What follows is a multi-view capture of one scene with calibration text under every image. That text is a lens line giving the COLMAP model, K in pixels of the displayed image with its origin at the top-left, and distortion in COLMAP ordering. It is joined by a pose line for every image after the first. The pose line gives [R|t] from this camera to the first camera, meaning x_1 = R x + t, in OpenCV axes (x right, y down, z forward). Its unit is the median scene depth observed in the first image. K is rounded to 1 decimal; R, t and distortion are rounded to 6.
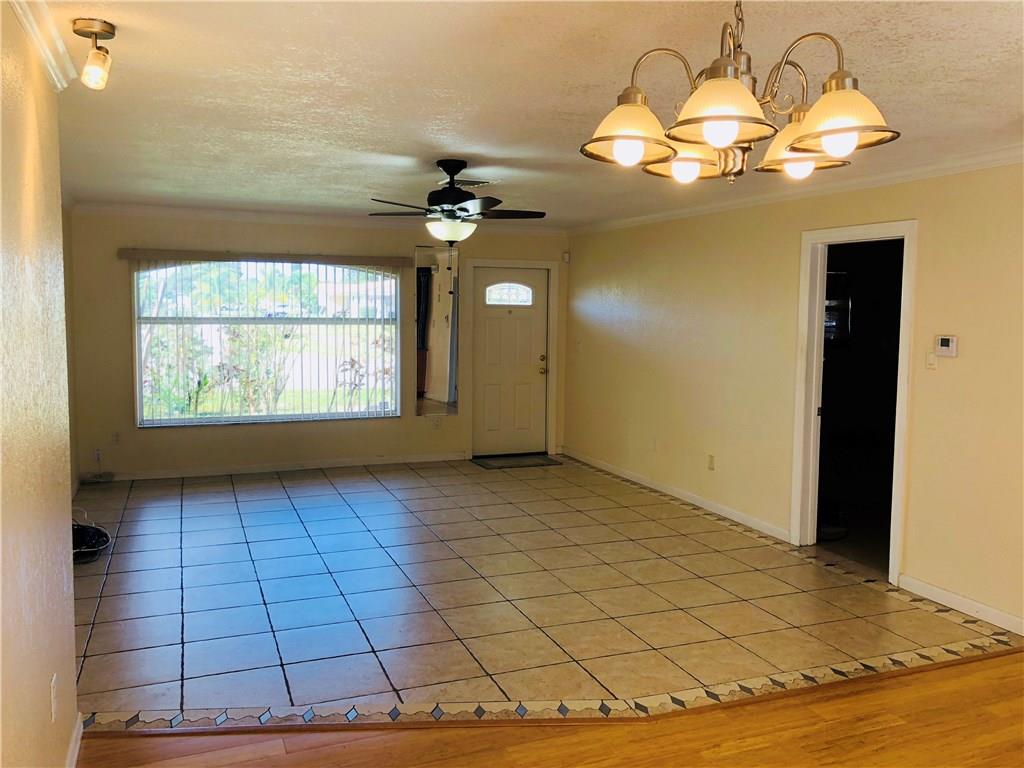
lens RADIAL K [[839.7, 0, 510.7], [0, 839.7, 382.5], [0, 0, 1]] dist [0.035134, -0.041380]
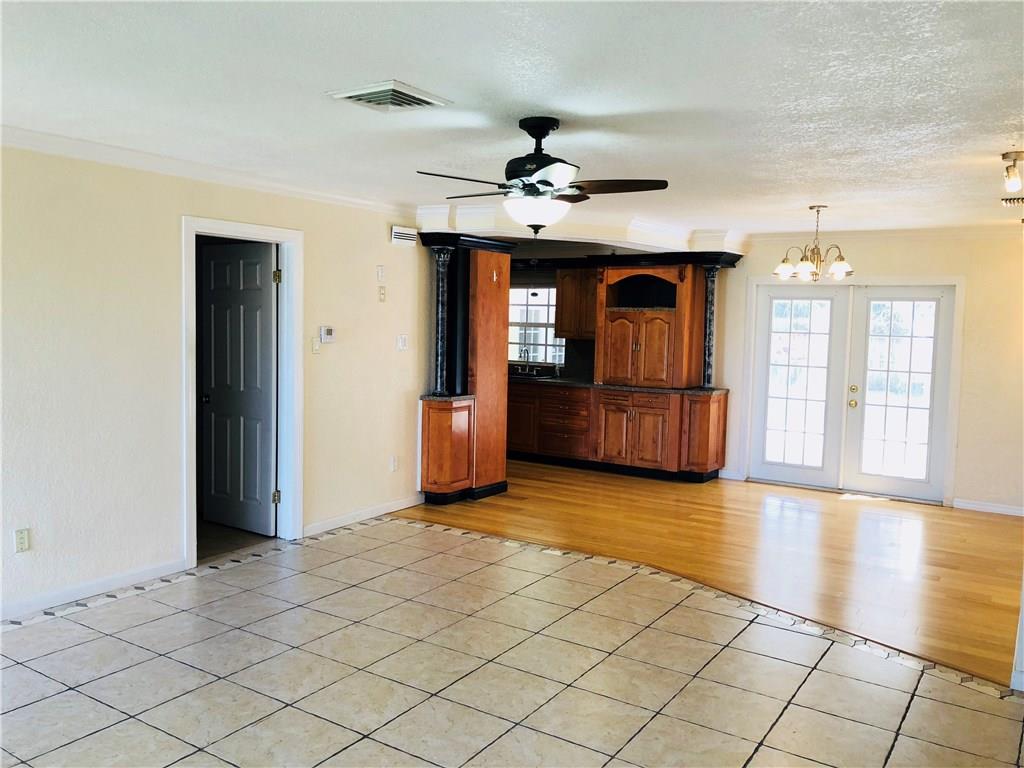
lens RADIAL K [[839.7, 0, 509.9], [0, 839.7, 383.3], [0, 0, 1]] dist [0.035134, -0.041380]
pose [[-0.586102, -0.091576, 0.805045, -0.704425], [0.043196, 0.988648, 0.143909, -0.143303], [-0.809085, 0.119120, -0.575493, 1.533616]]
